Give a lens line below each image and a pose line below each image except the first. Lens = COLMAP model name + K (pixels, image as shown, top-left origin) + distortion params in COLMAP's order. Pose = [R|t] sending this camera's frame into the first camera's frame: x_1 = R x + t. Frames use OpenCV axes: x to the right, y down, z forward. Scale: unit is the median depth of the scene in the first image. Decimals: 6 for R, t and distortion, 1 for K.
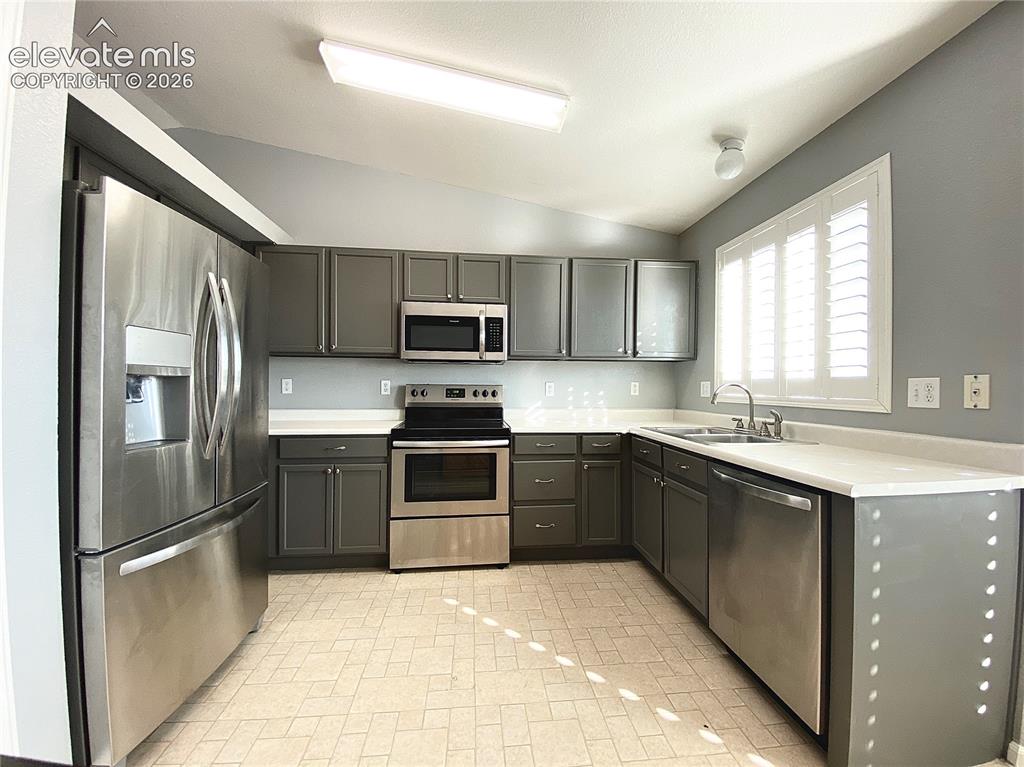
lens RADIAL K [[413.2, 0, 512.0], [0, 413.2, 383.5], [0, 0, 1]] dist [0.020604, -0.020104]
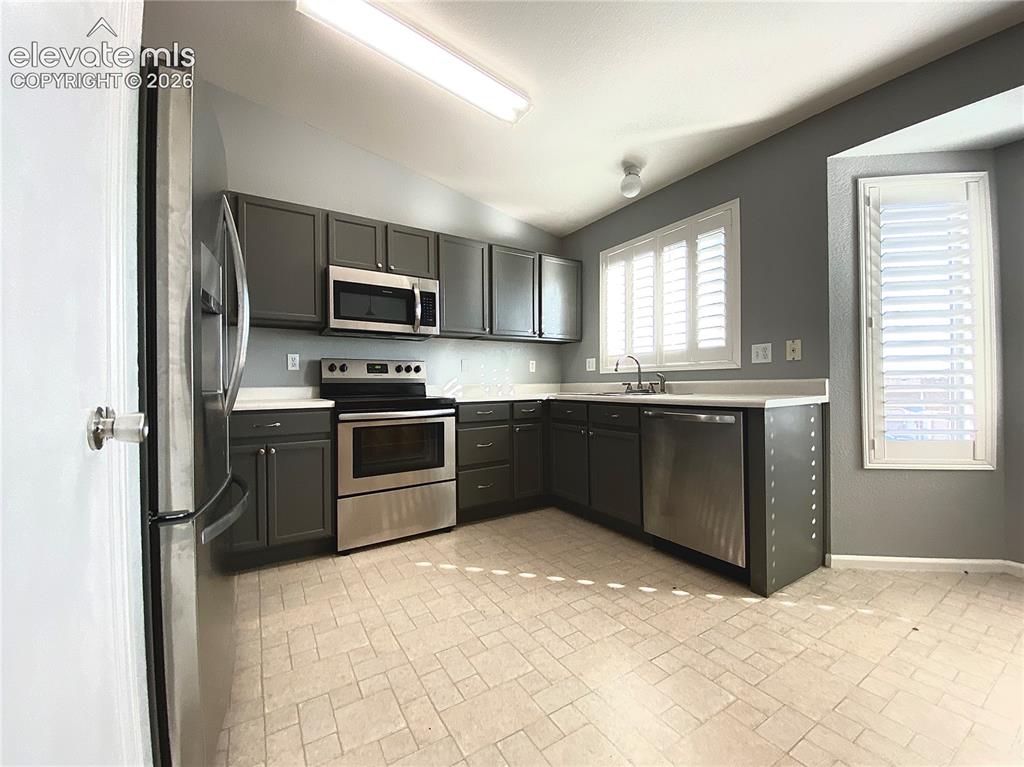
lens RADIAL K [[413.2, 0, 512.0], [0, 413.2, 383.5], [0, 0, 1]] dist [0.020604, -0.020104]
pose [[0.896781, -0.015199, 0.442214, -0.323277], [0.013563, 0.999884, 0.006860, 0.063905], [-0.442267, -0.000154, 0.896884, -0.005676]]
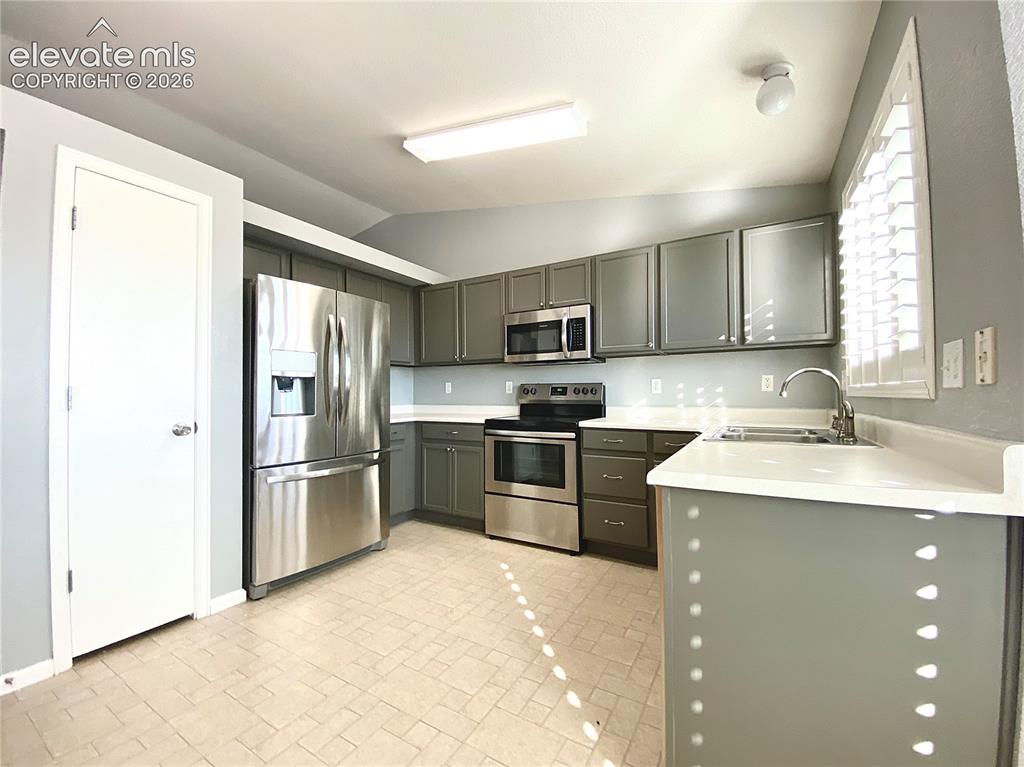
lens RADIAL K [[414.1, 0, 510.3], [0, 414.1, 385.2], [0, 0, 1]] dist [0.019013, -0.019695]
pose [[0.806396, -0.024356, -0.590875, 0.459223], [0.014769, 0.999669, -0.021051, 0.032252], [0.591192, 0.008249, 0.806489, 0.050139]]
